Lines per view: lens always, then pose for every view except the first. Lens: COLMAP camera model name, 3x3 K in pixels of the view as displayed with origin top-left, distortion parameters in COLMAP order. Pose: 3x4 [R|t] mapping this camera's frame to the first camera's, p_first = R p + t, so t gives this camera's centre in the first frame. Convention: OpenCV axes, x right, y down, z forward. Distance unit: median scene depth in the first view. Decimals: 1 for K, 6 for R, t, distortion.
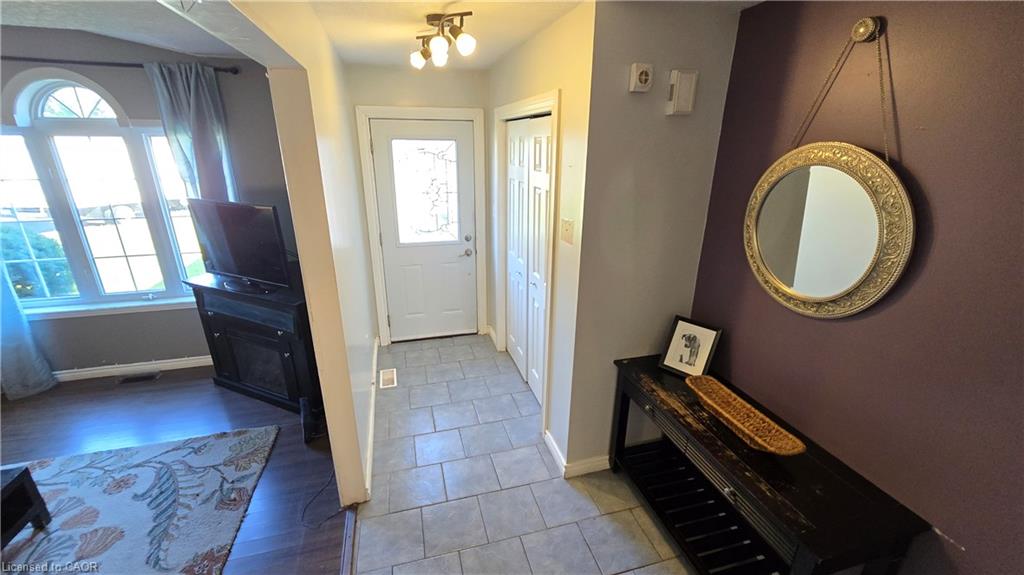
lens RADIAL K [[420.9, 0, 512.3], [0, 420.9, 292.6], [0, 0, 1]] dist [-0.001186, -0.000042]
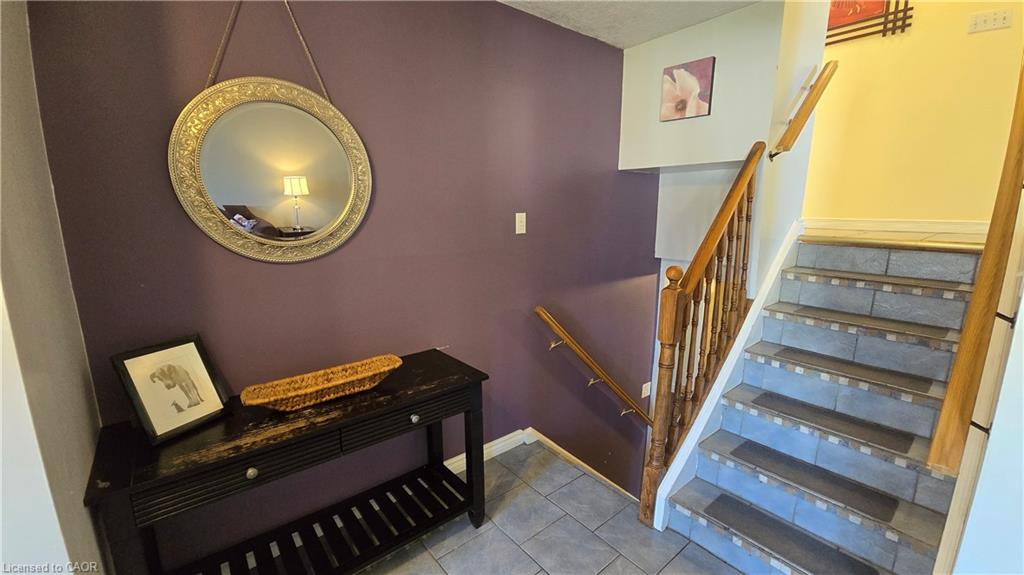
lens RADIAL K [[420.9, 0, 511.9], [0, 420.9, 285.0], [0, 0, 1]] dist [-0.001186, -0.000042]
pose [[-0.411865, -0.165007, 0.896181, -0.372079], [0.307320, 0.900699, 0.307076, -0.048228], [-0.857859, 0.401889, -0.320256, 0.839860]]
